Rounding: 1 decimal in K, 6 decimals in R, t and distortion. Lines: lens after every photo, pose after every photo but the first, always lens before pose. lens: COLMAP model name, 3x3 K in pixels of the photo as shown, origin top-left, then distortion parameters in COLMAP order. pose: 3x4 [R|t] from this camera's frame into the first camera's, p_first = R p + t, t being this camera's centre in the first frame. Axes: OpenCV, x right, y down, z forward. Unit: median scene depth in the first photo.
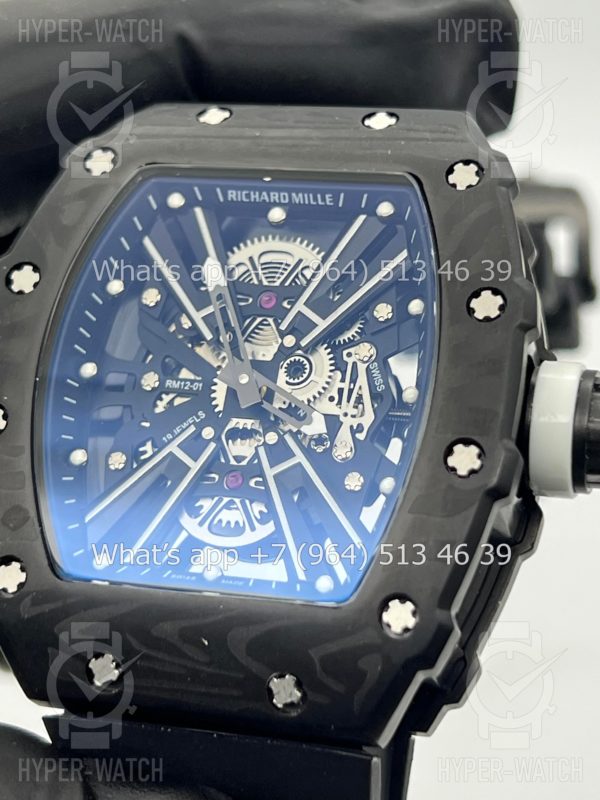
lens RADIAL K [[1799.6, 0, 296.0], [0, 1799.6, 402.0], [0, 0, 1]] dist [0.238898, 0.000000]
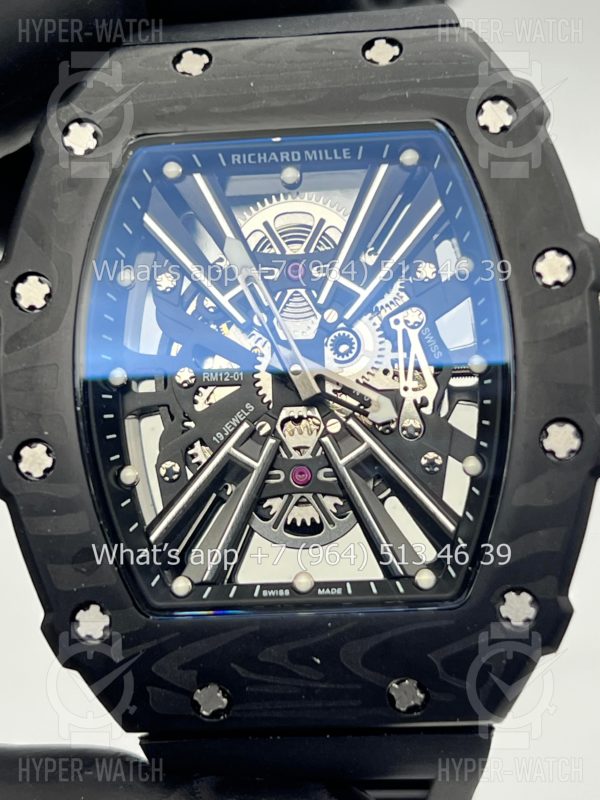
lens RADIAL K [[1799.6, 0, 303.7], [0, 1799.6, 395.7], [0, 0, 1]] dist [0.238898, 0.000000]
pose [[0.972274, -0.172227, 0.158183, -0.173842], [0.132871, 0.963511, 0.232362, -0.214802], [-0.192430, -0.204901, 0.959680, 0.094962]]
